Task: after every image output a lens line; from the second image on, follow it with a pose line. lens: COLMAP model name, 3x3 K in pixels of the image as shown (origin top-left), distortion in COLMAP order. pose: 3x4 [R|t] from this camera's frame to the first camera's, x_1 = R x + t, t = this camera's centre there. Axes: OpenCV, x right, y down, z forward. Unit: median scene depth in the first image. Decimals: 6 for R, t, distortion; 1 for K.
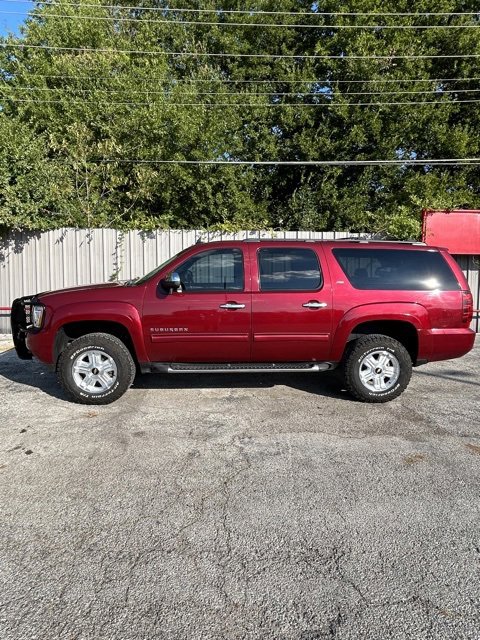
lens RADIAL K [[380.1, 0, 240.0], [0, 380.1, 320.0], [0, 0, 1]] dist [-0.018009, 0.004767]
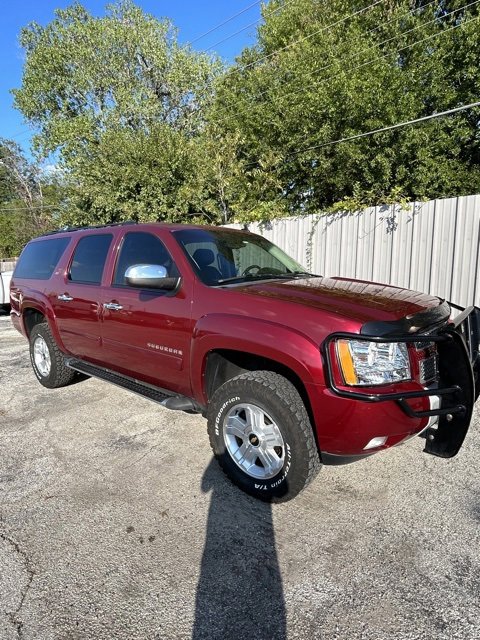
lens RADIAL K [[340.1, 0, 240.0], [0, 340.1, 320.0], [0, 0, 1]] dist [-0.023593, 0.012043]
pose [[0.734923, 0.082333, -0.673134, 0.208758], [-0.064105, 0.996592, 0.051907, -0.025817], [0.675114, 0.005004, 0.737697, 0.255197]]
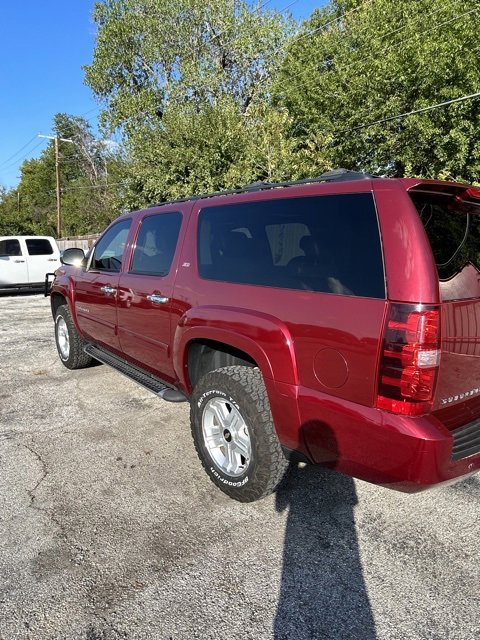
lens RADIAL K [[380.1, 0, 240.0], [0, 380.1, 320.0], [0, 0, 1]] dist [-0.018009, 0.004767]
pose [[0.592735, 0.140620, -0.793027, 0.285680], [-0.108722, 0.989598, 0.094213, -0.028870], [0.798026, 0.030376, 0.601857, 0.255562]]
